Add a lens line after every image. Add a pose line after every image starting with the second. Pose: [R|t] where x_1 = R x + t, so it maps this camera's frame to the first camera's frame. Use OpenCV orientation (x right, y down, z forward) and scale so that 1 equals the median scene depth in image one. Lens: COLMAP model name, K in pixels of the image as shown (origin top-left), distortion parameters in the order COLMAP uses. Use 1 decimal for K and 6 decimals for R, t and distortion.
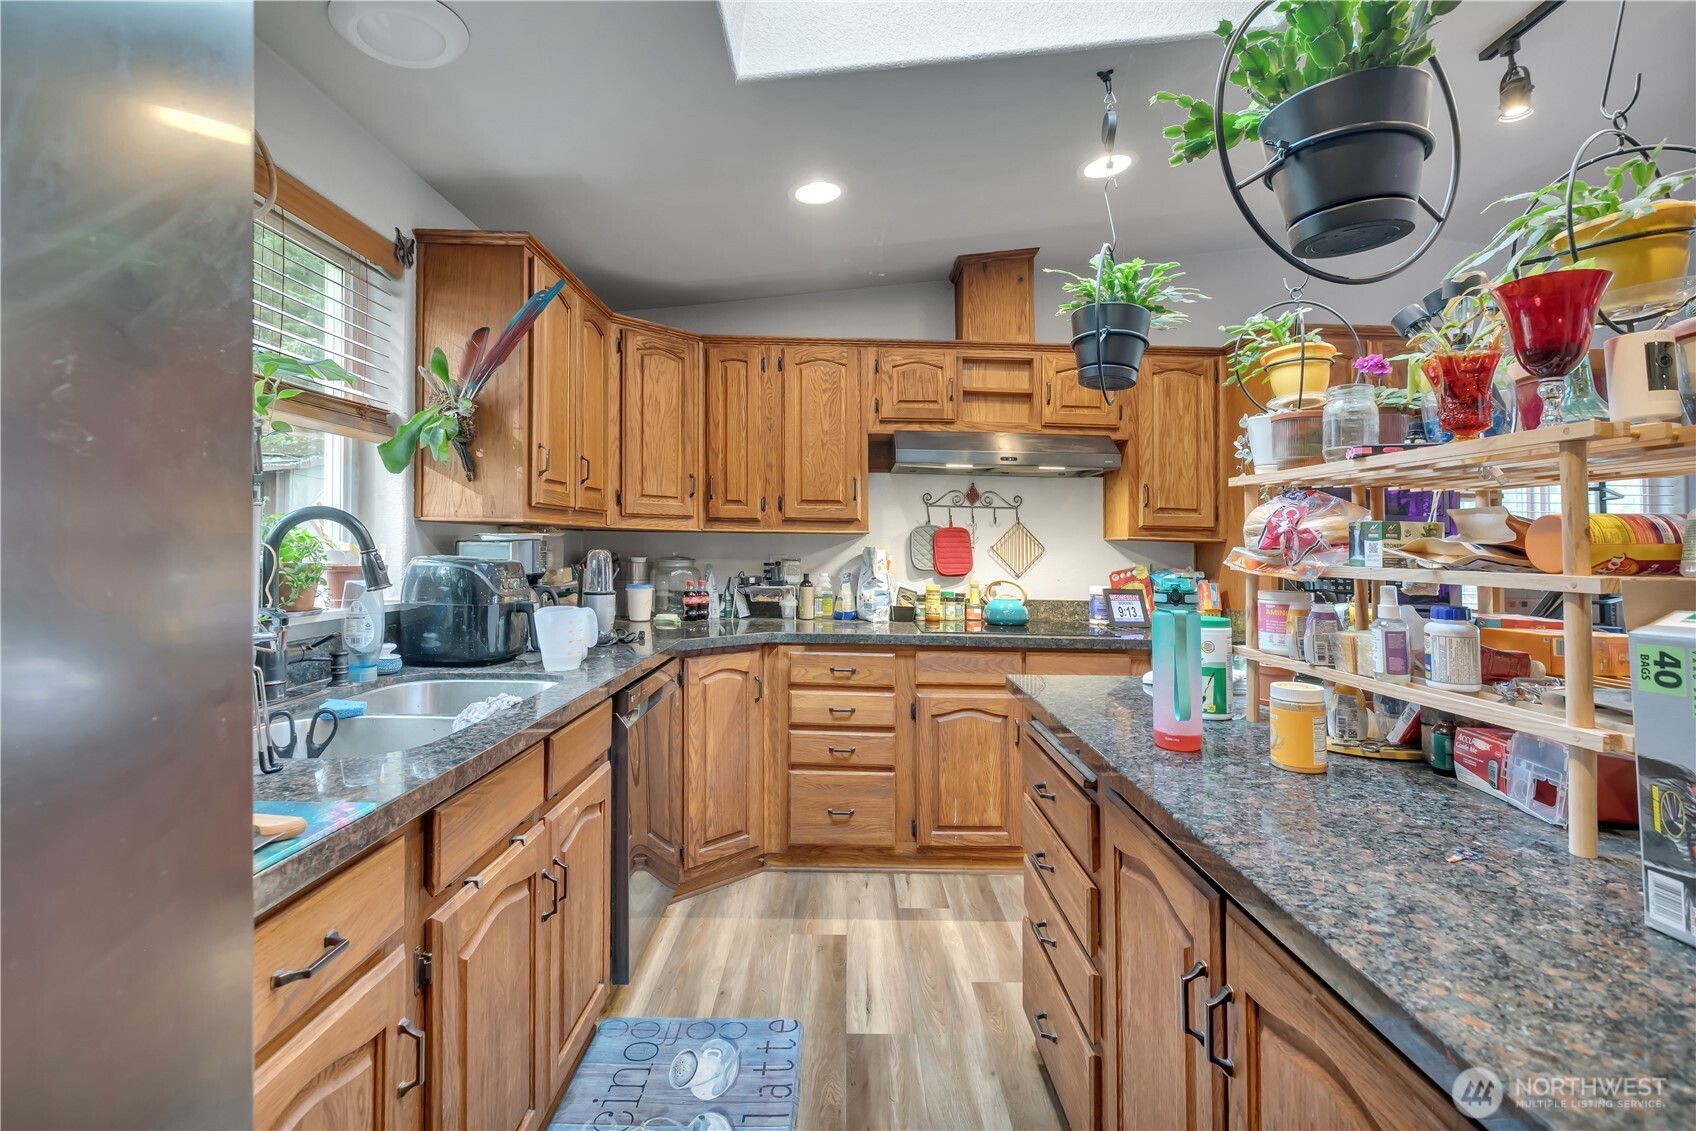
lens RADIAL K [[793.7, 0, 848.5], [0, 793.7, 532.3], [0, 0, 1]] dist [0.000011, -0.001208]
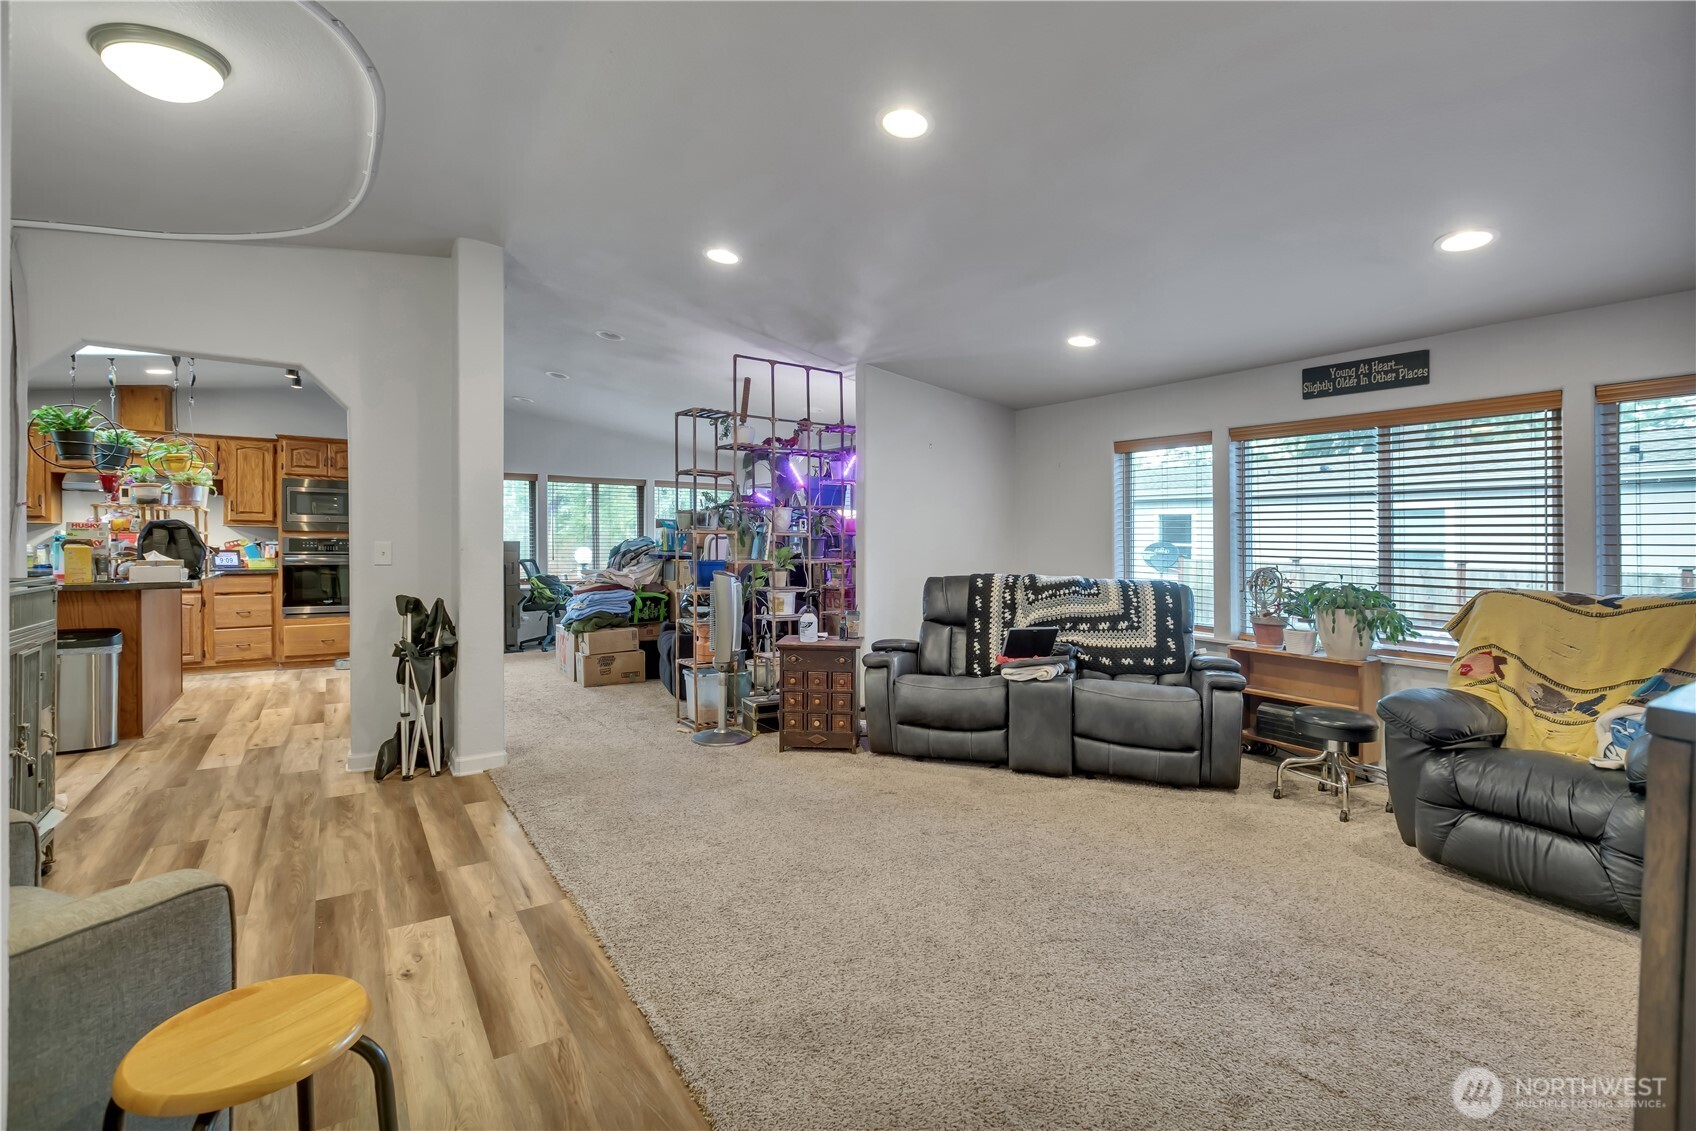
lens RADIAL K [[793.7, 0, 879.9], [0, 793.7, 526.4], [0, 0, 1]] dist [0.000011, -0.001208]
pose [[0.832445, -0.001052, 0.554107, 0.641856], [0.000739, 0.999999, 0.000789, 0.009987], [-0.554107, -0.000248, 0.832445, -1.777988]]
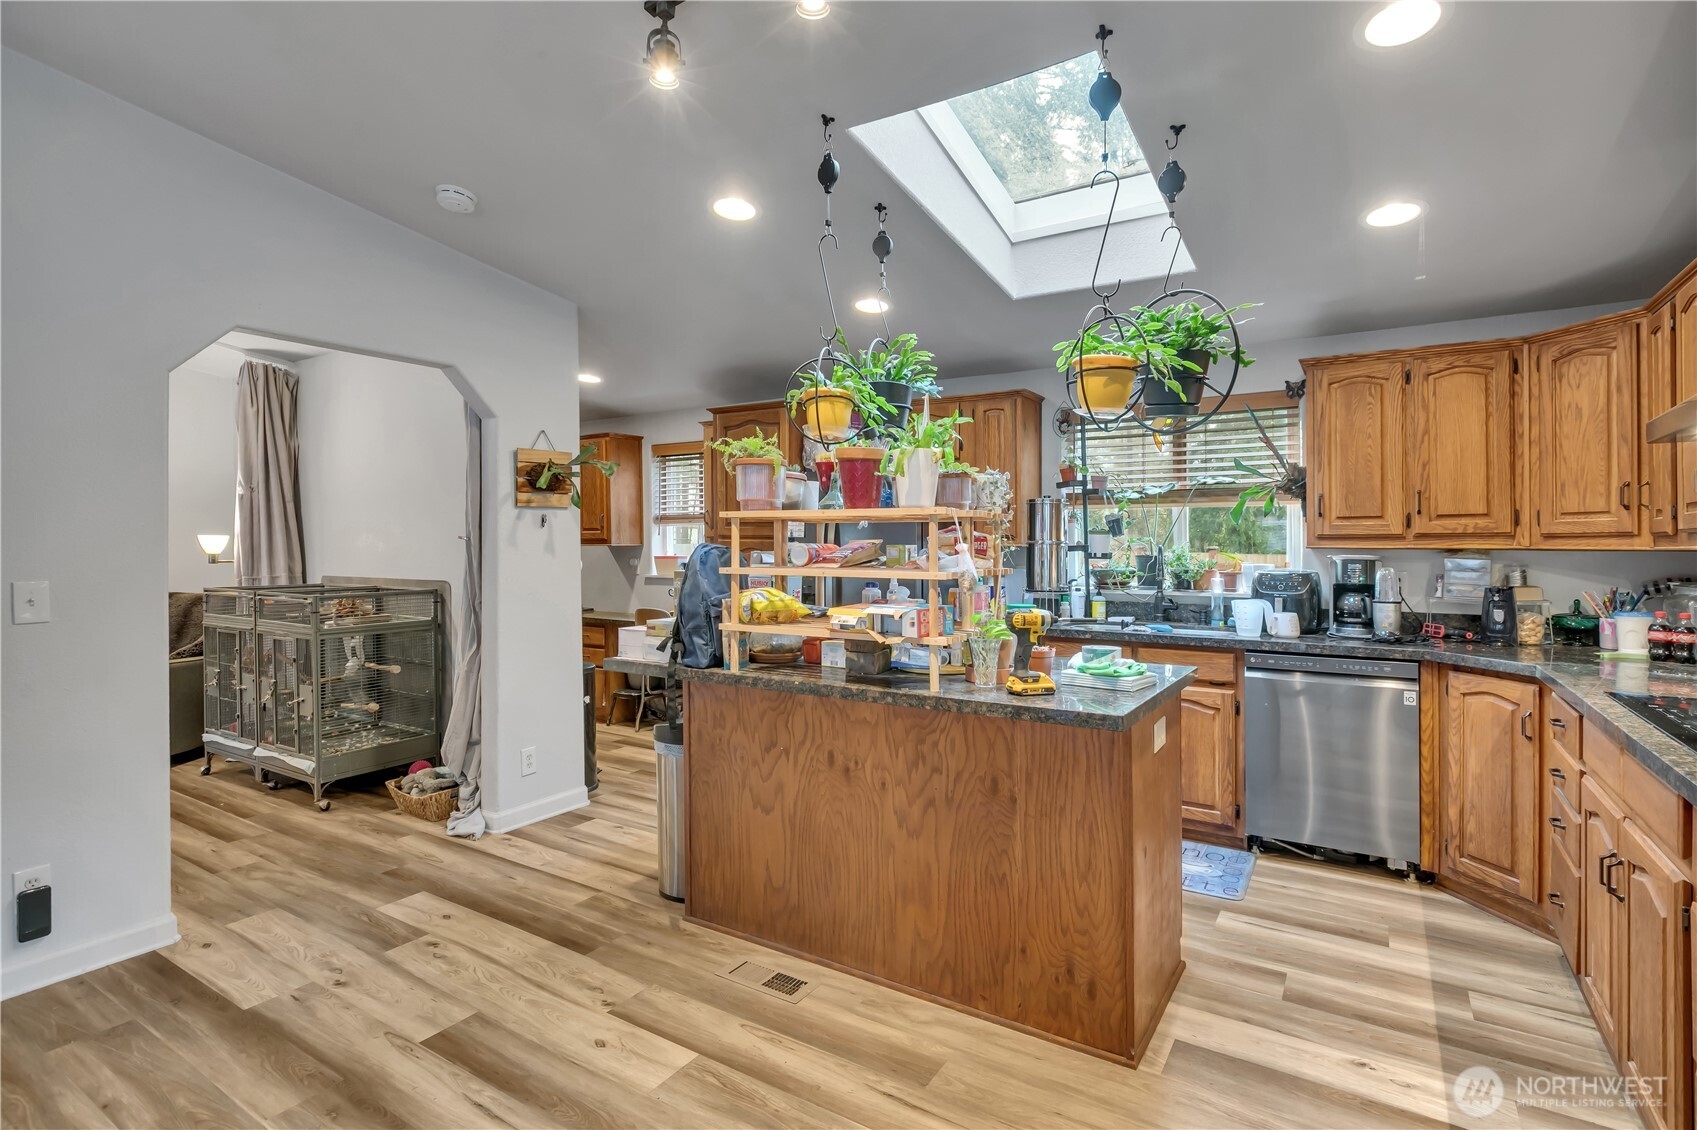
lens RADIAL K [[812.8, 0, 851.4], [0, 812.8, 564.9], [0, 0, 1]] dist [-0.002330, 0.000402]
pose [[-0.552371, 0.001027, -0.833598, 0.946526], [-0.002737, 0.999992, 0.003046, 0.014975], [0.833594, 0.003964, -0.552364, 0.764359]]
